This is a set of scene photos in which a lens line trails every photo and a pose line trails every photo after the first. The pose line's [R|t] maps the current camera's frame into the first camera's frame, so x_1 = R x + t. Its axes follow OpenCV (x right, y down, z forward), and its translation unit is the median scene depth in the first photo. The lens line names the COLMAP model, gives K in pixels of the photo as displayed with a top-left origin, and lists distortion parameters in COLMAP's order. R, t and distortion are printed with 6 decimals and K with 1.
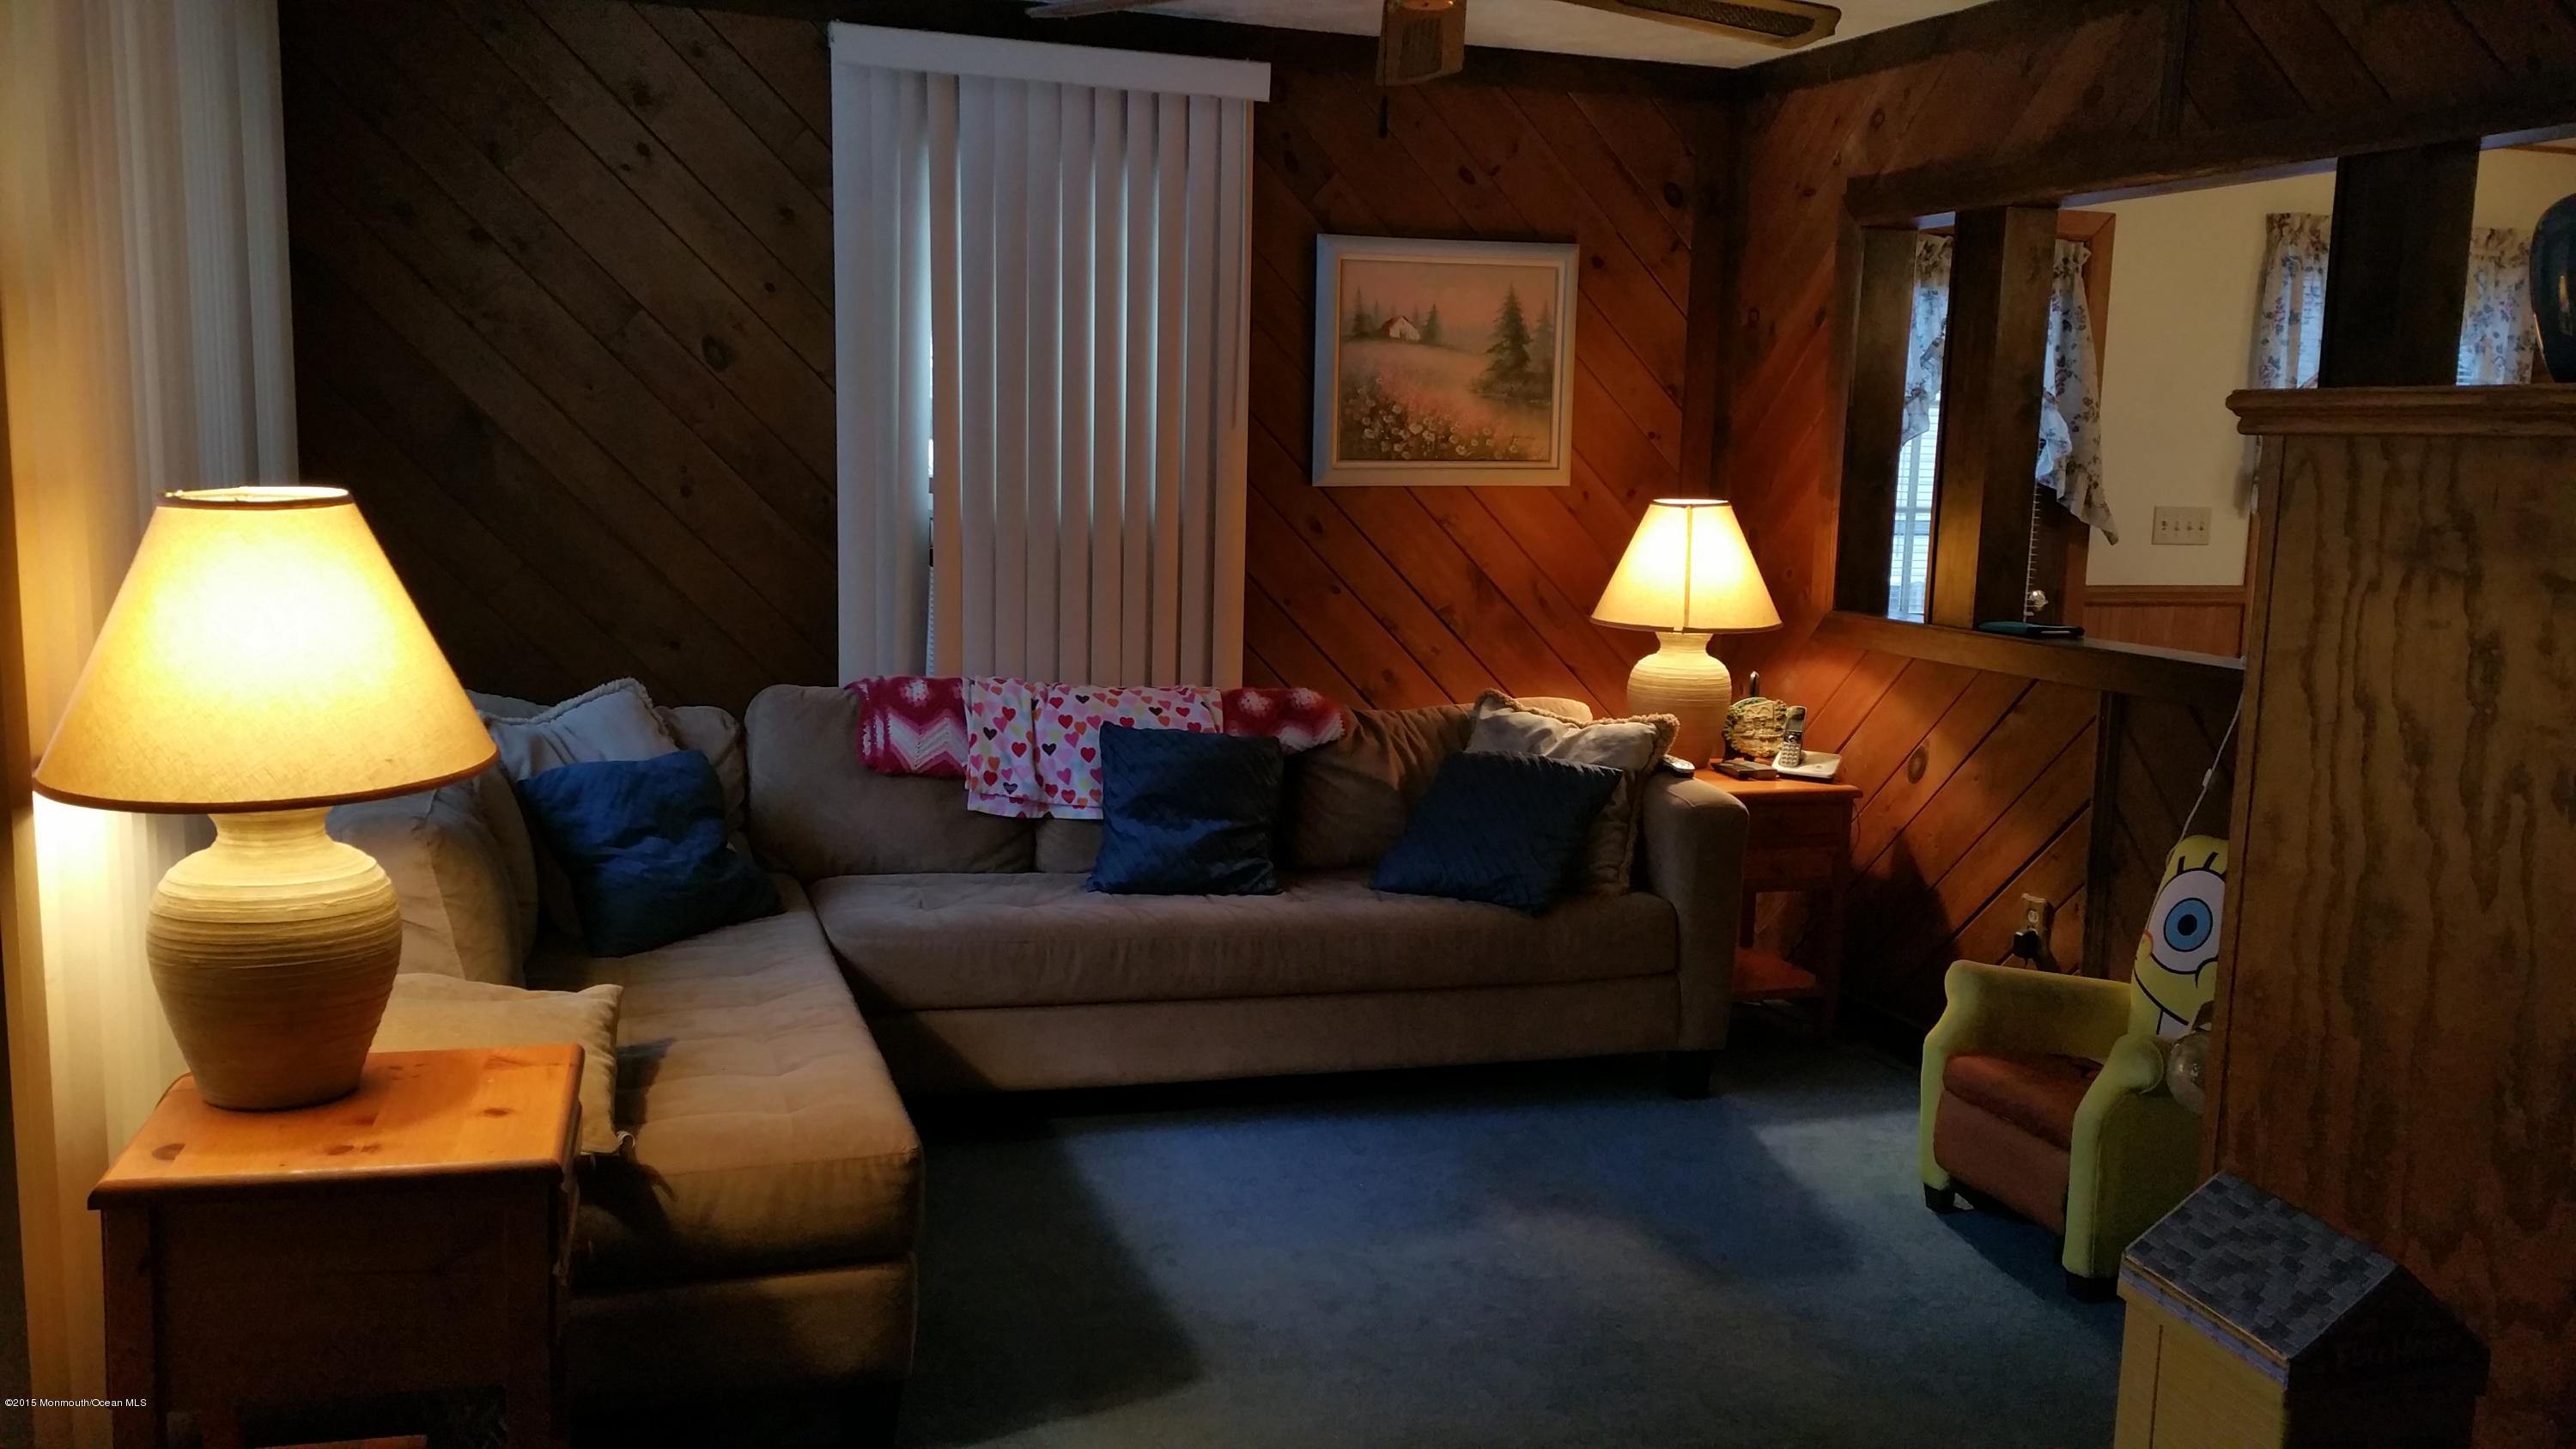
lens RADIAL K [[2127.0, 0, 1286.8], [0, 2127.0, 790.5], [0, 0, 1]] dist [0.038063, -0.001653]
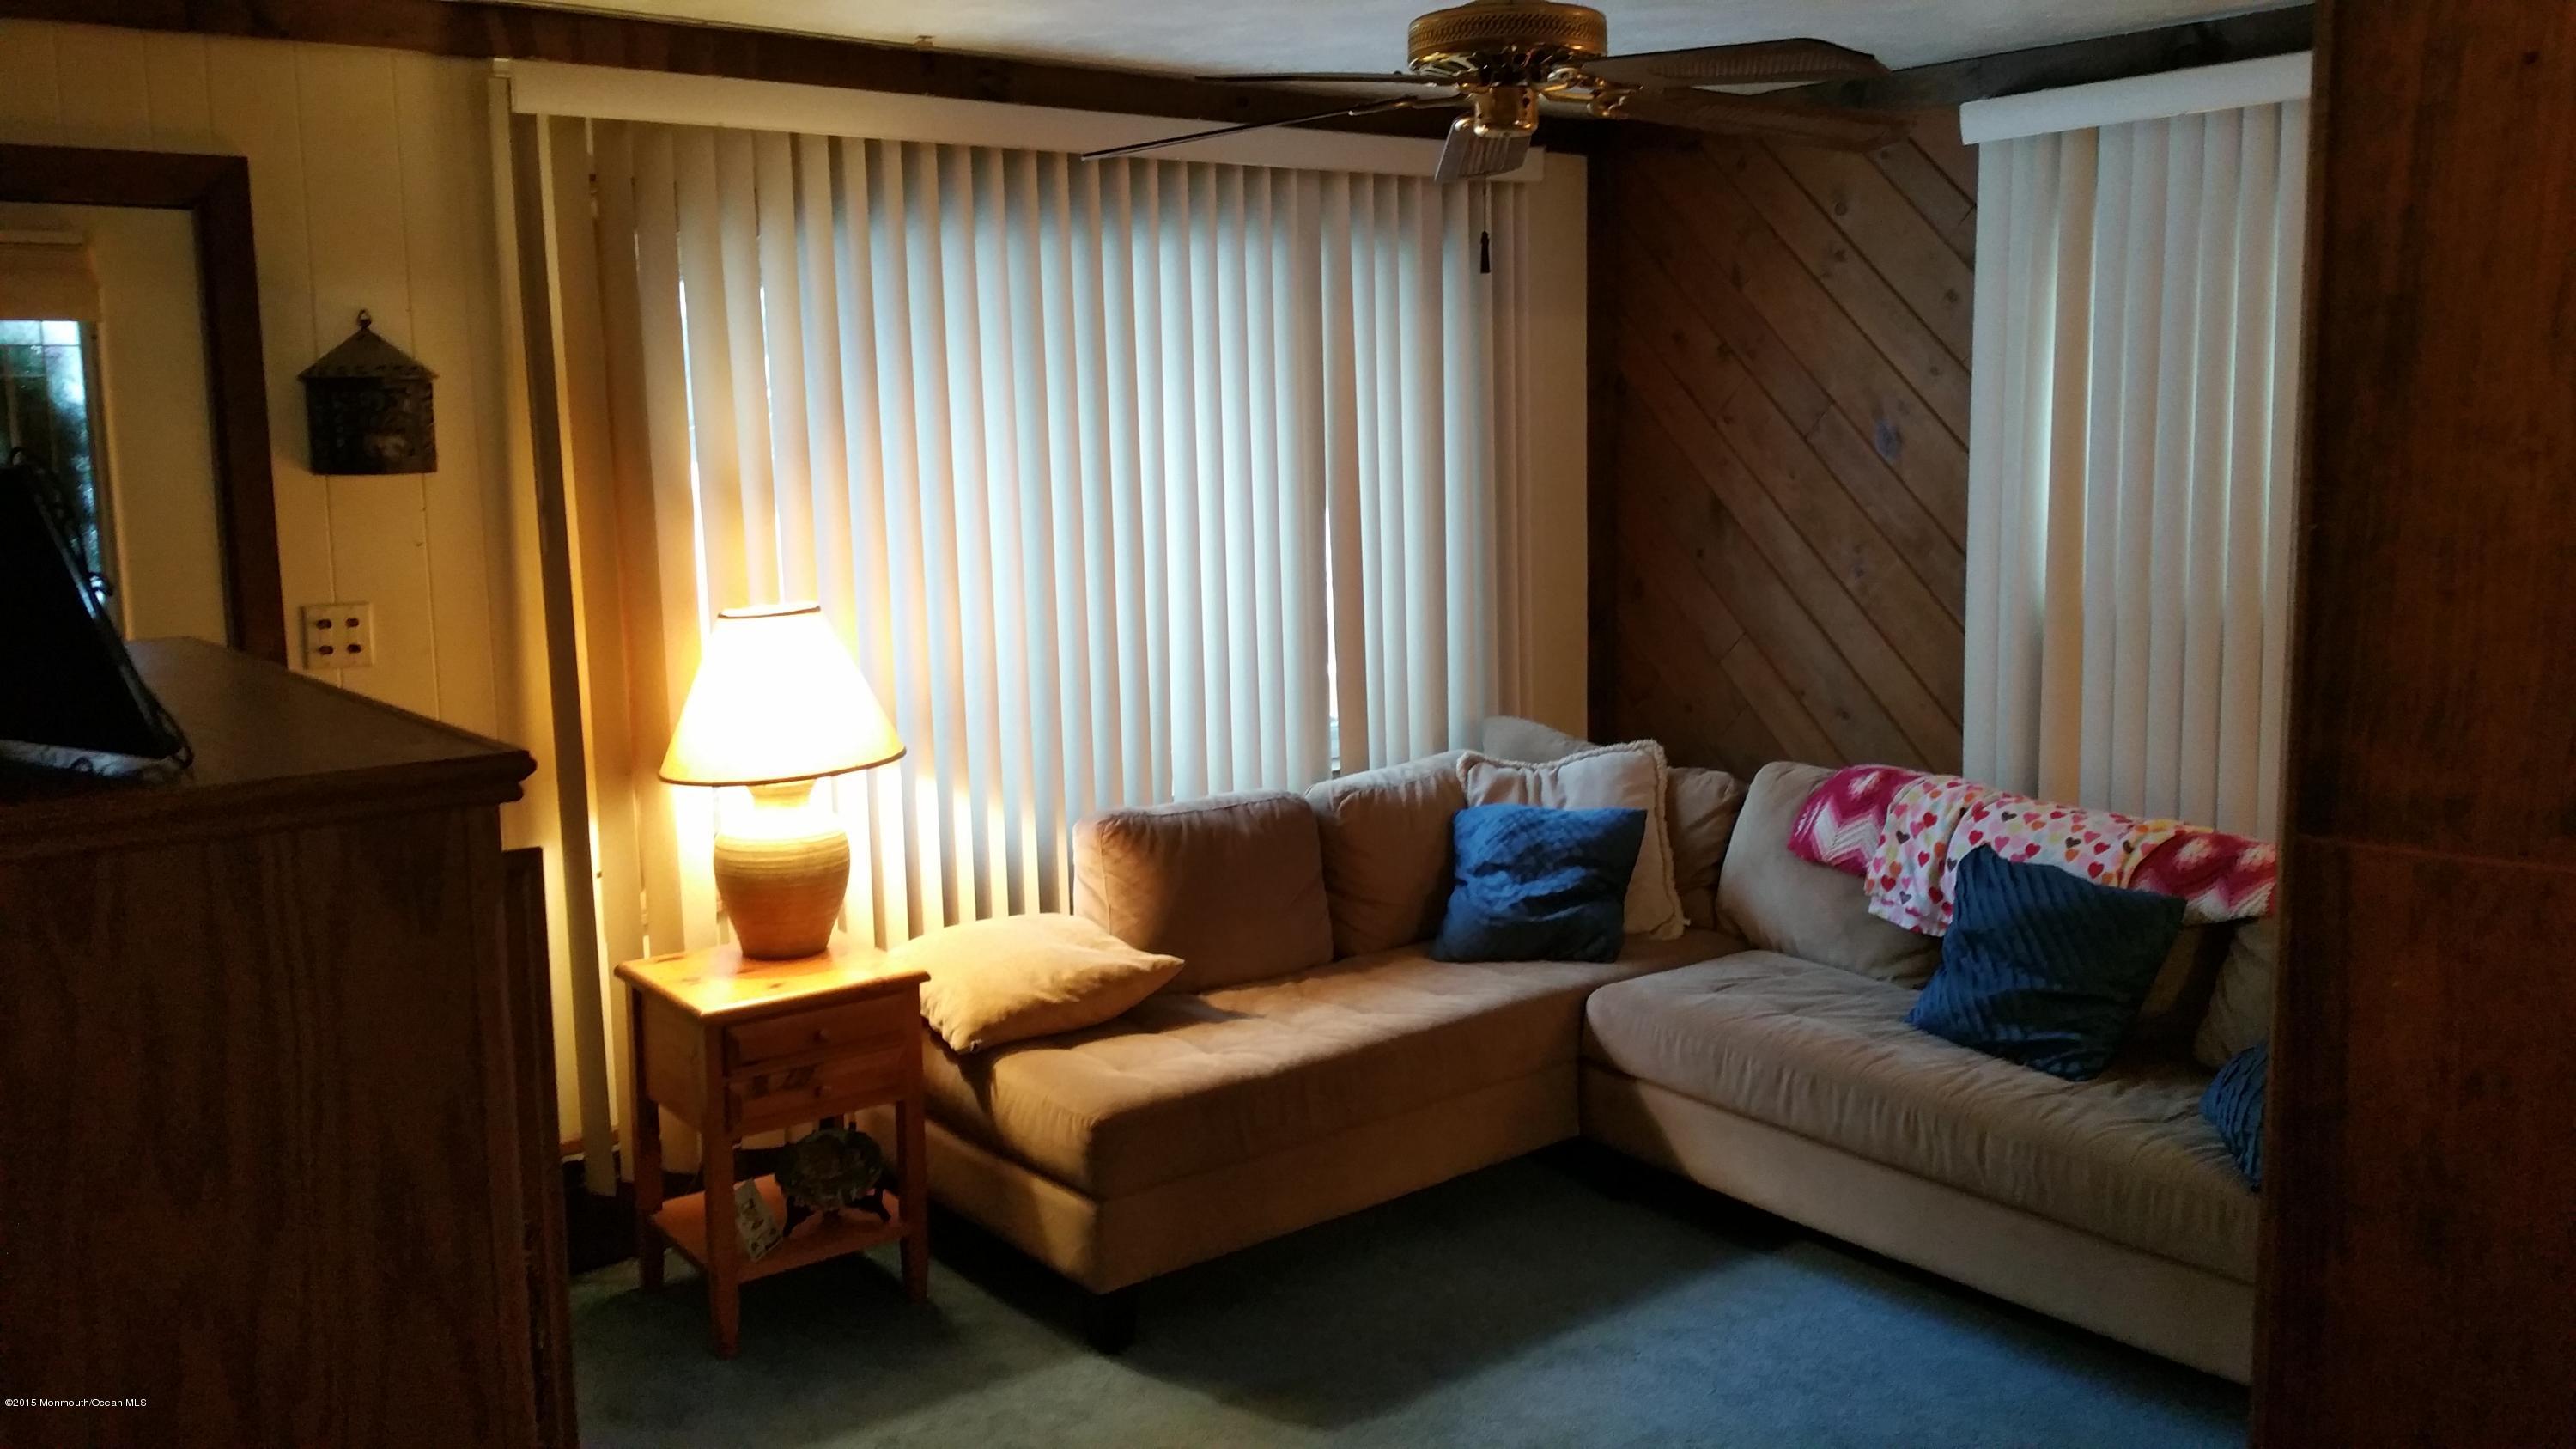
lens RADIAL K [[2123.0, 0, 1295.8], [0, 2123.0, 763.0], [0, 0, 1]] dist [0.000380, -0.006314]
pose [[0.300824, 0.113796, -0.946866, 0.674898], [-0.118499, 0.989621, 0.081287, -0.105037], [0.946289, 0.087750, 0.311186, 0.445921]]
